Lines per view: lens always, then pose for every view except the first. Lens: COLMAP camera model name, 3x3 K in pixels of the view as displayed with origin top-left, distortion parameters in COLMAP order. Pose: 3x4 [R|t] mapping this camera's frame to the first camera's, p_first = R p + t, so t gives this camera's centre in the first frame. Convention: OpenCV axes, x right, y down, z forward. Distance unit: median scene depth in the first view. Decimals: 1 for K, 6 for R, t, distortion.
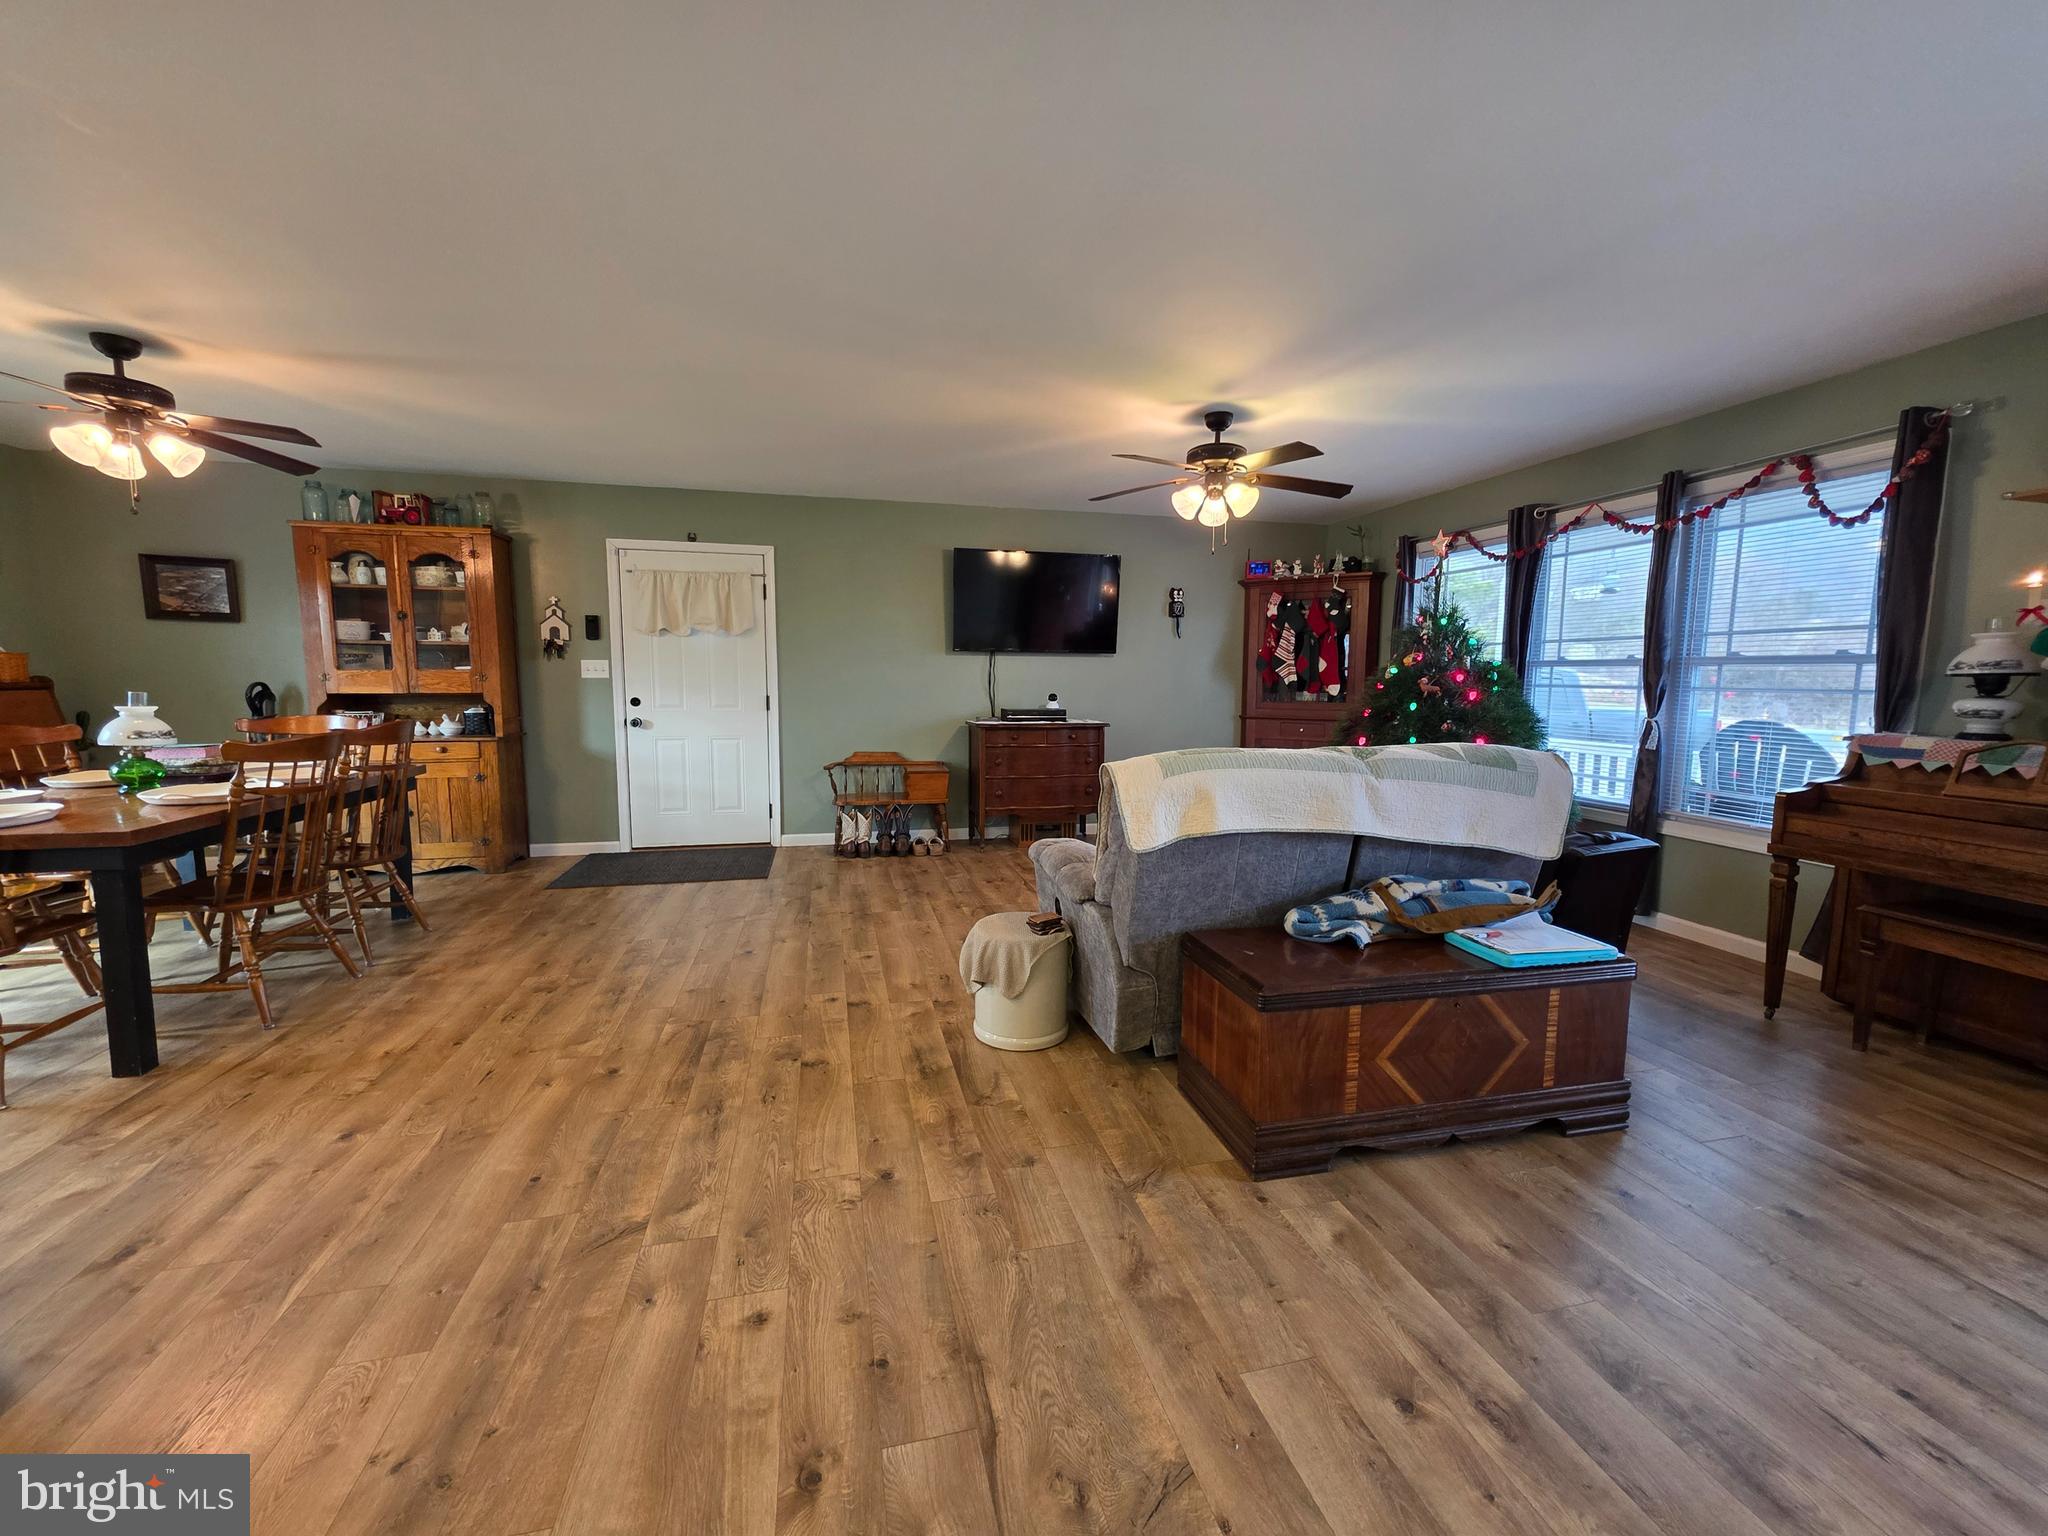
lens RADIAL K [[819.1, 0, 1023.5], [0, 819.1, 764.8], [0, 0, 1]] dist [0.001977, 0.000255]
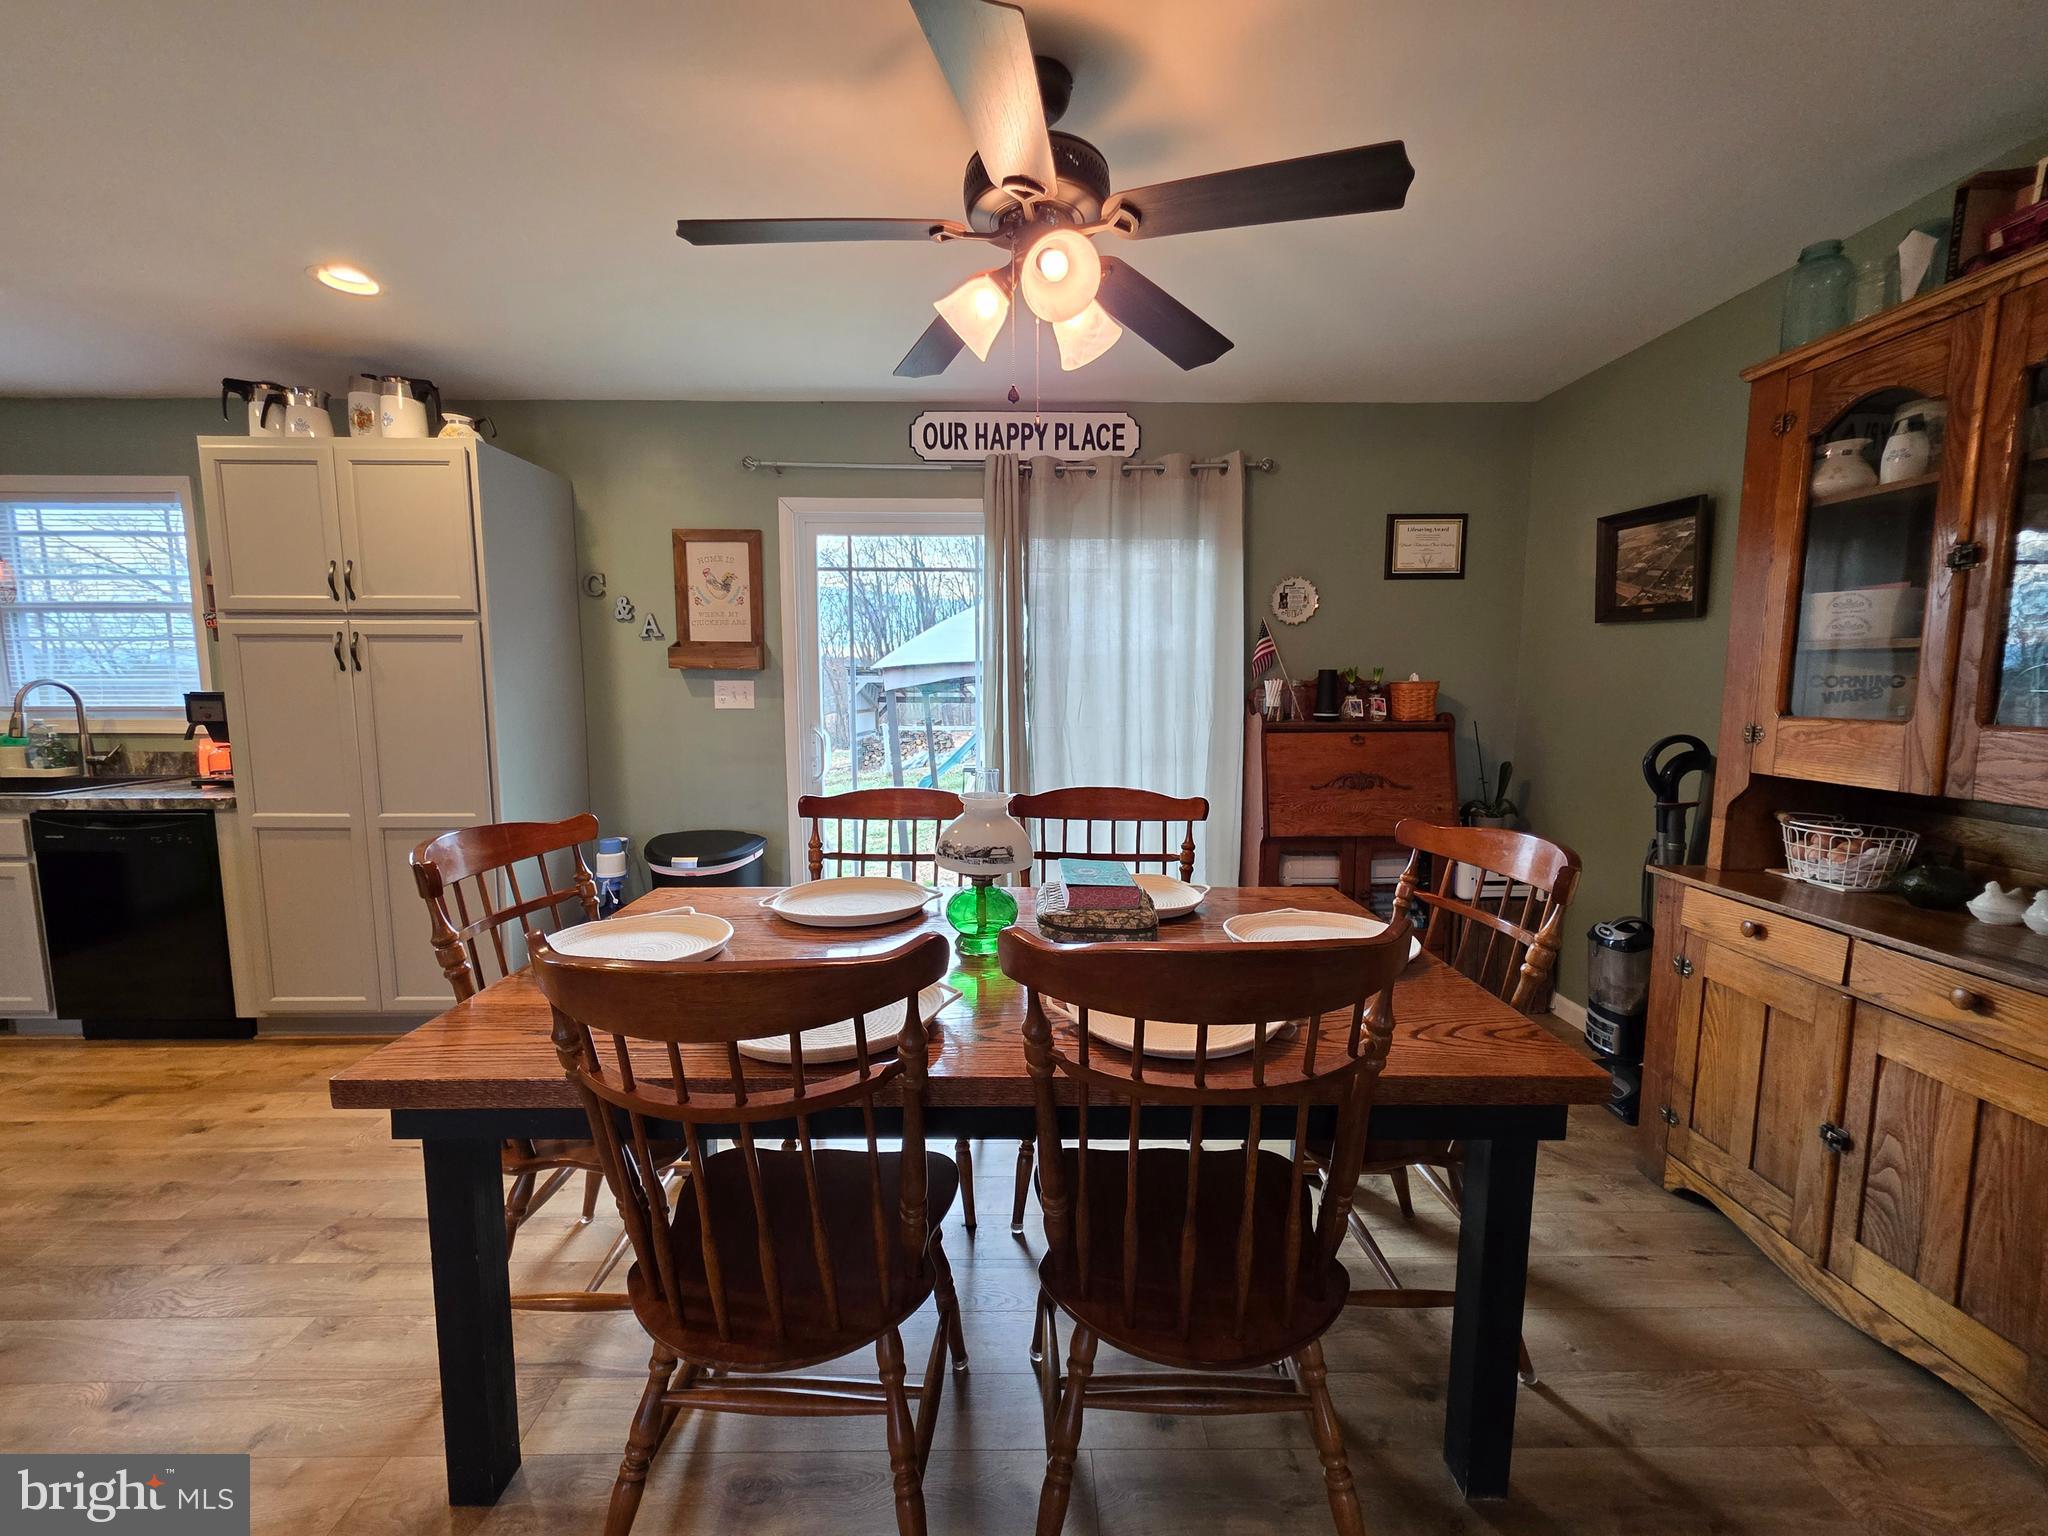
lens RADIAL K [[819.4, 0, 1023.7], [0, 819.4, 768.5], [0, 0, 1]] dist [0.002867, 0.000065]
pose [[-0.227457, 0.100680, -0.968569, -0.448069], [-0.106643, 0.986083, 0.127545, -0.128466], [0.967931, 0.132302, -0.213555, 0.911380]]
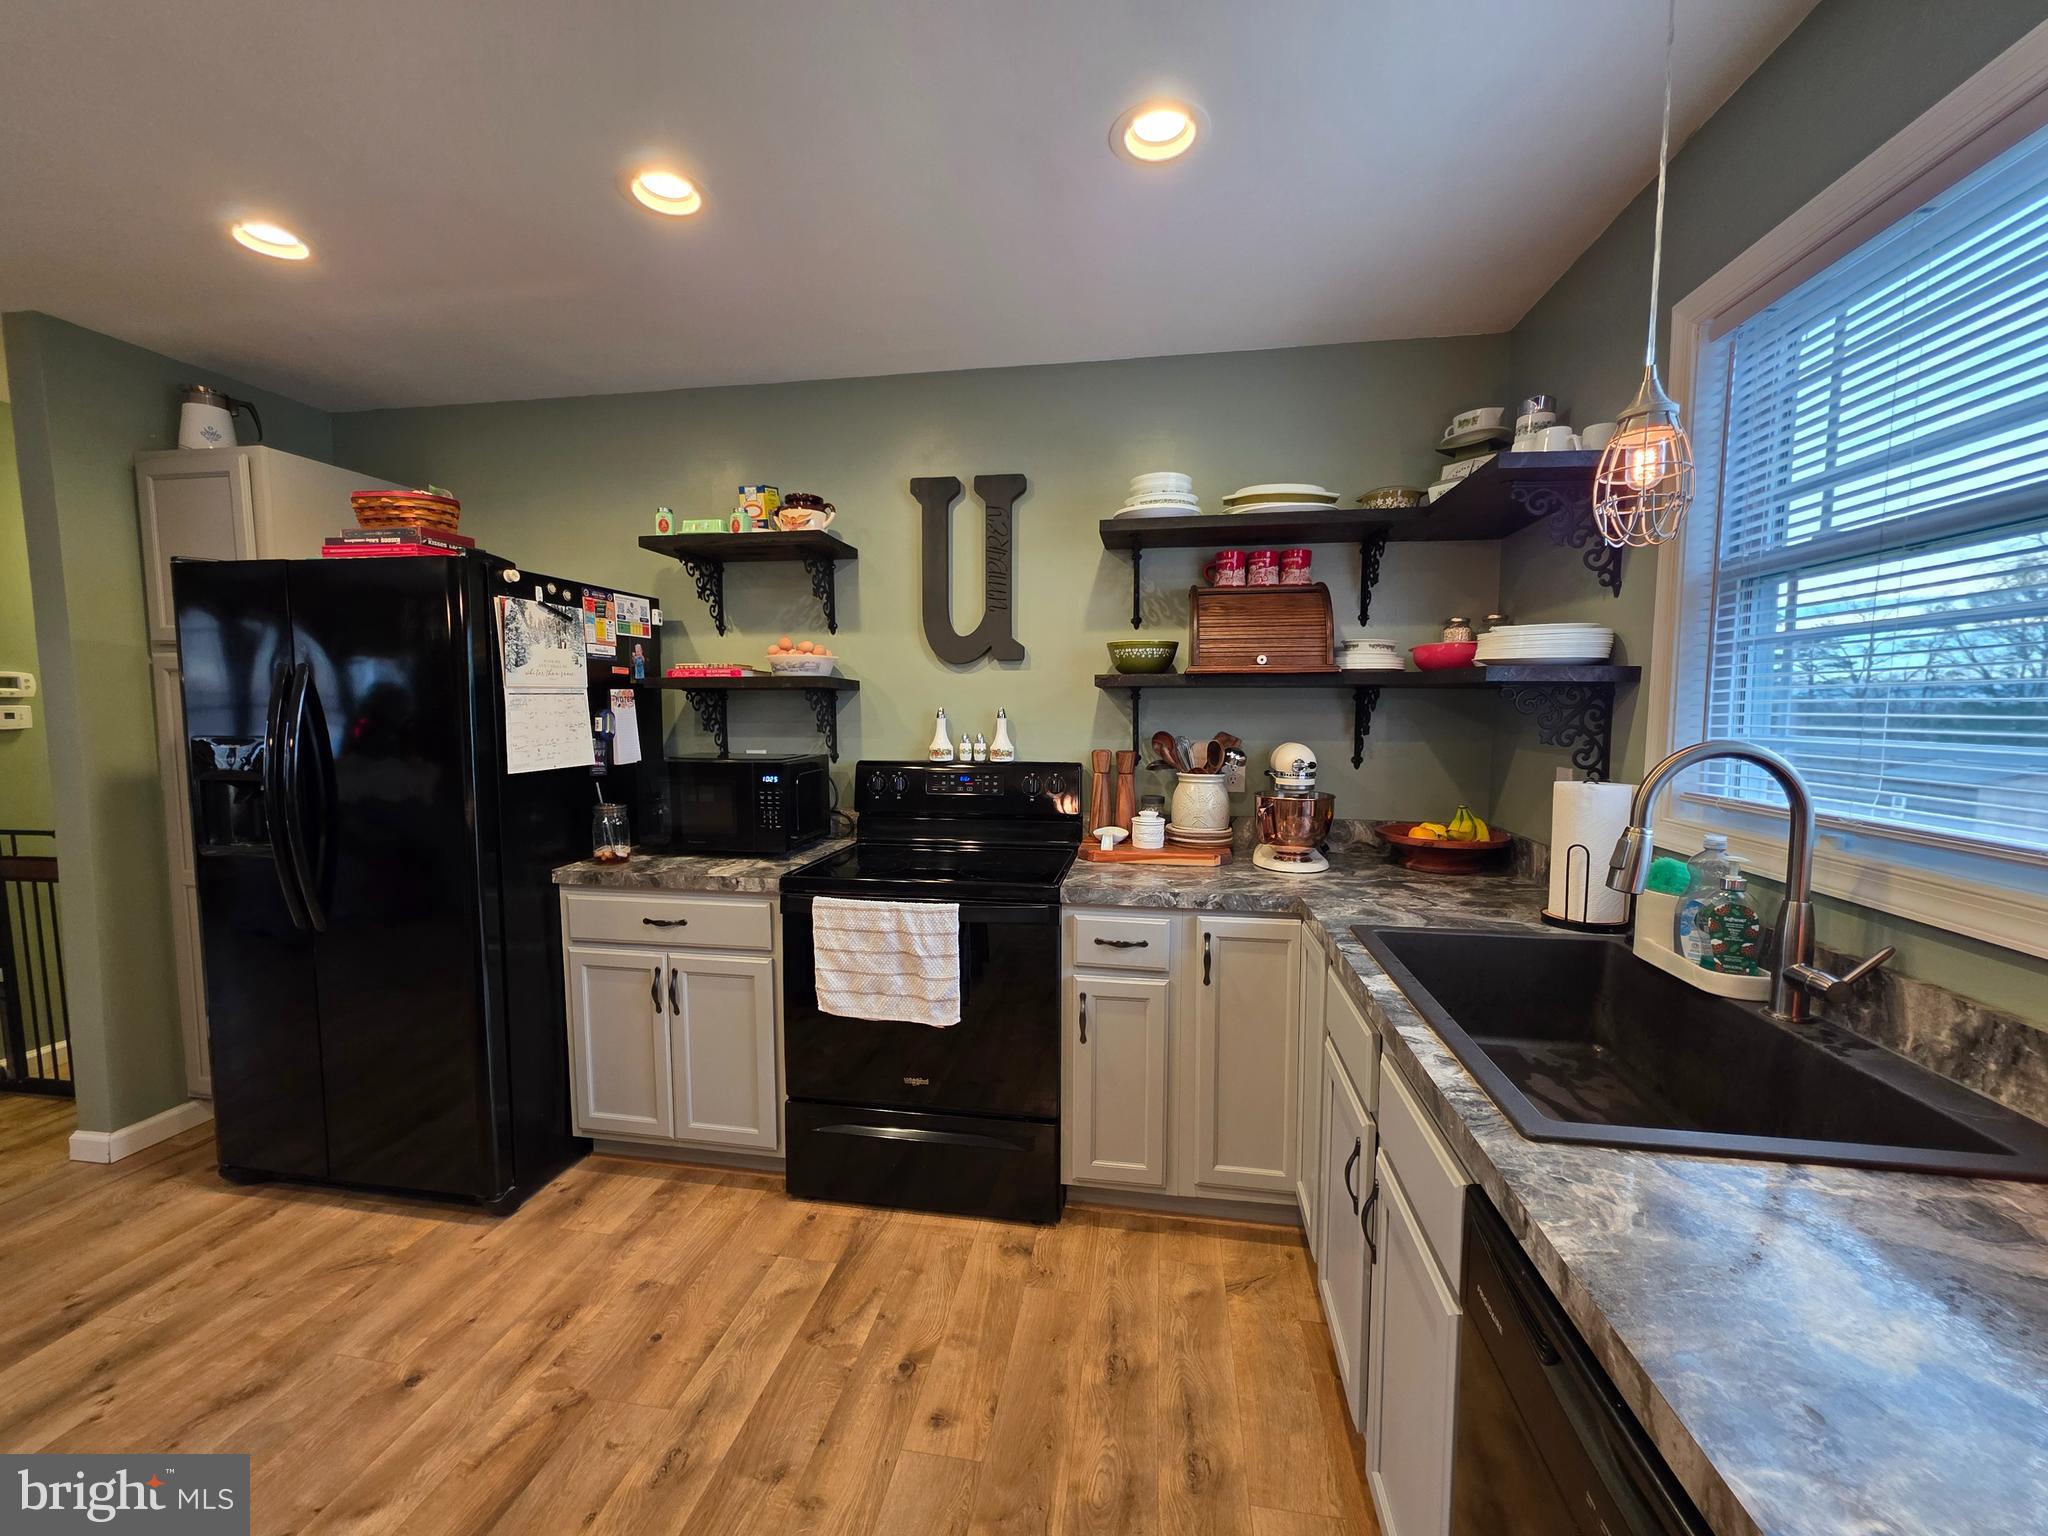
lens RADIAL K [[821.5, 0, 1022.0], [0, 821.5, 770.7], [0, 0, 1]] dist [0.002398, -0.000261]
pose [[-0.917304, -0.040842, 0.396087, -0.927670], [0.034639, 0.982770, 0.181558, -0.058341], [-0.396677, 0.180264, -0.900084, 0.130476]]
